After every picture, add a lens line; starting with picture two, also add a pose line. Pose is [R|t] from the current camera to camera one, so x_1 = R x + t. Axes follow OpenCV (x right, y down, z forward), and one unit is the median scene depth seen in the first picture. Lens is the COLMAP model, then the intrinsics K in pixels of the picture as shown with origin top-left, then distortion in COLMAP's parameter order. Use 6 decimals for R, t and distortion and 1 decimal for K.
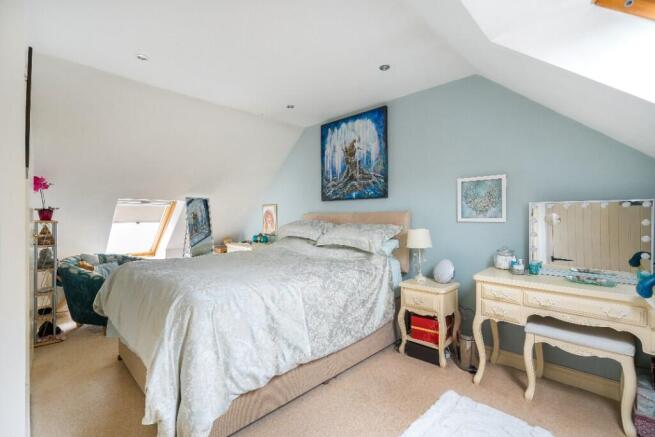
lens RADIAL K [[296.0, 0, 327.3], [0, 296.0, 216.3], [0, 0, 1]] dist [-0.000338, -0.000023]
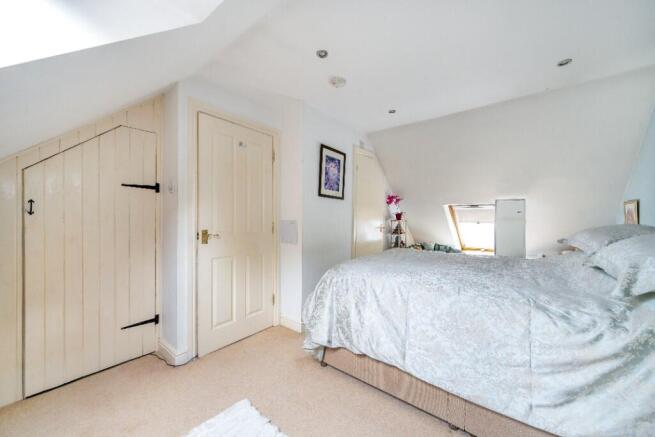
lens RADIAL K [[241.9, 0, 327.3], [0, 241.9, 219.3], [0, 0, 1]] dist [0.000698, -0.000035]
pose [[0.106615, 0.011550, -0.994233, 0.411869], [-0.003138, 0.999931, 0.011280, -0.004177], [0.994295, 0.001917, 0.106644, 0.401540]]
